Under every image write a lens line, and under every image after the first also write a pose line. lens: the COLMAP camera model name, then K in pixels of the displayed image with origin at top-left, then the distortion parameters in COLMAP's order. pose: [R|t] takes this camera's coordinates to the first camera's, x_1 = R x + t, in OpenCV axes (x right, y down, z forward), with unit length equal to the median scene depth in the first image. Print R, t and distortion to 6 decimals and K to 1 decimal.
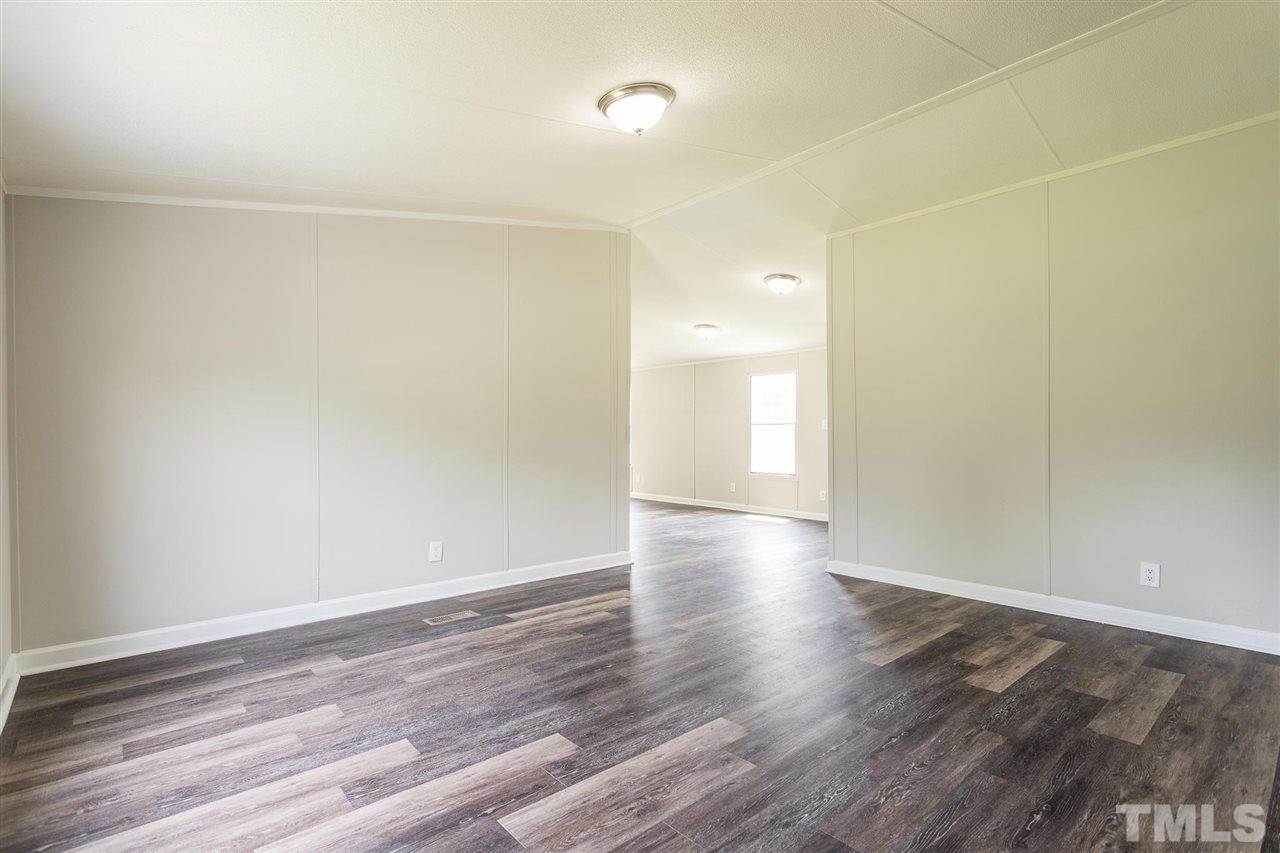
lens RADIAL K [[610.5, 0, 644.3], [0, 610.5, 426.4], [0, 0, 1]] dist [0.008614, -0.000674]
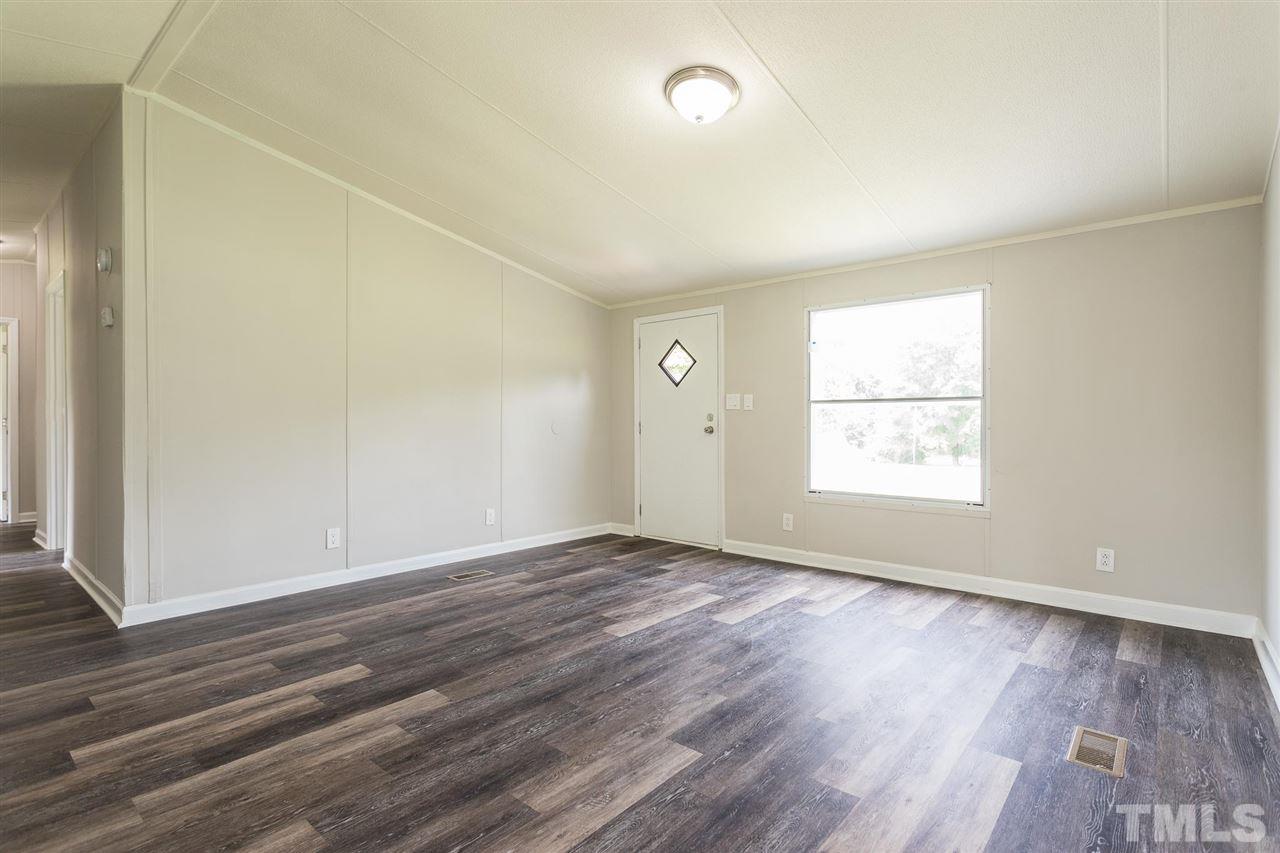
lens RADIAL K [[610.5, 0, 639.8], [0, 610.5, 427.8], [0, 0, 1]] dist [0.008614, -0.000674]
pose [[-0.990751, 0.002978, -0.135663, 0.254612], [0.004462, 0.999933, -0.010635, 0.040644], [0.135622, -0.011142, -0.990698, 2.247360]]
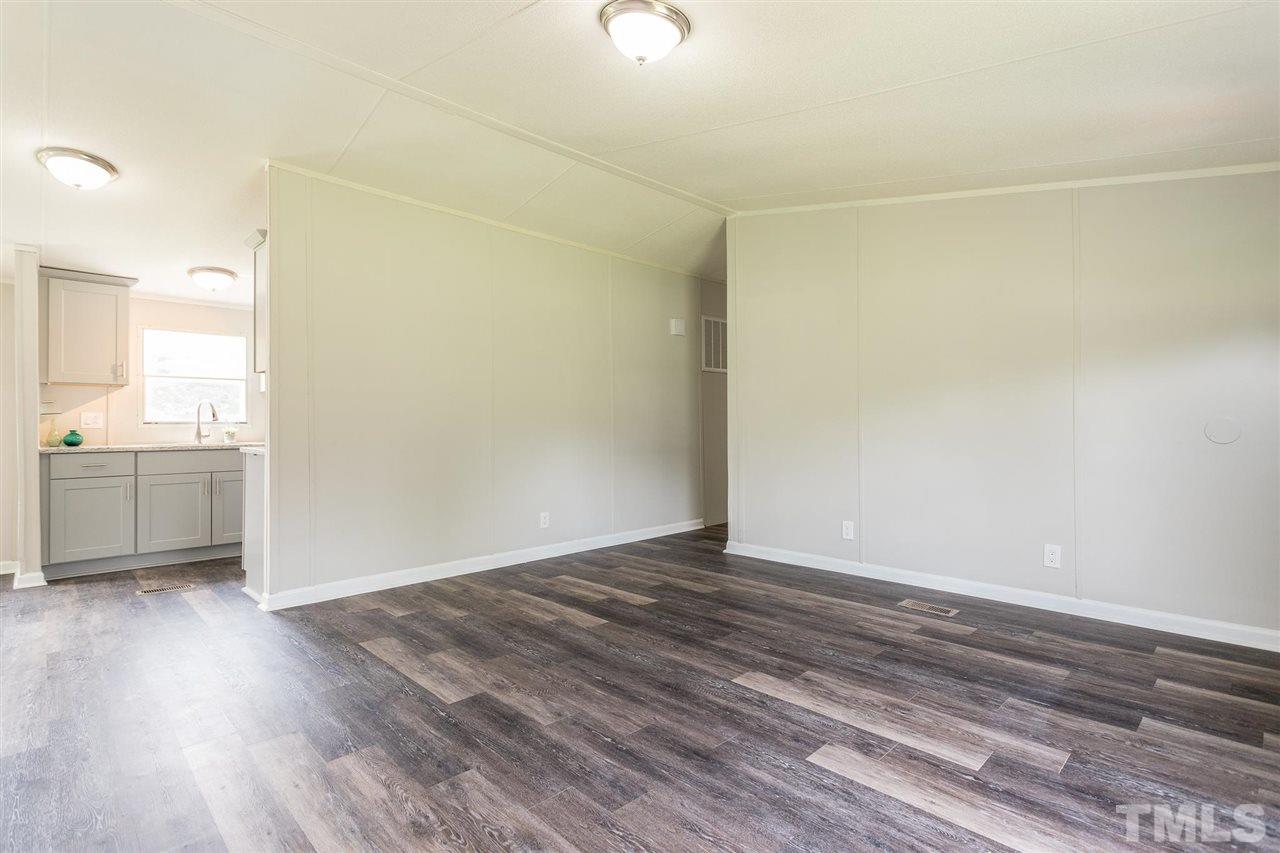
lens RADIAL K [[610.5, 0, 639.2], [0, 610.5, 424.0], [0, 0, 1]] dist [0.008614, -0.000674]
pose [[-0.053746, 0.009570, 0.998509, -0.938569], [-0.010463, 0.999894, -0.010147, 0.027751], [-0.998500, -0.010993, -0.053641, 1.195762]]
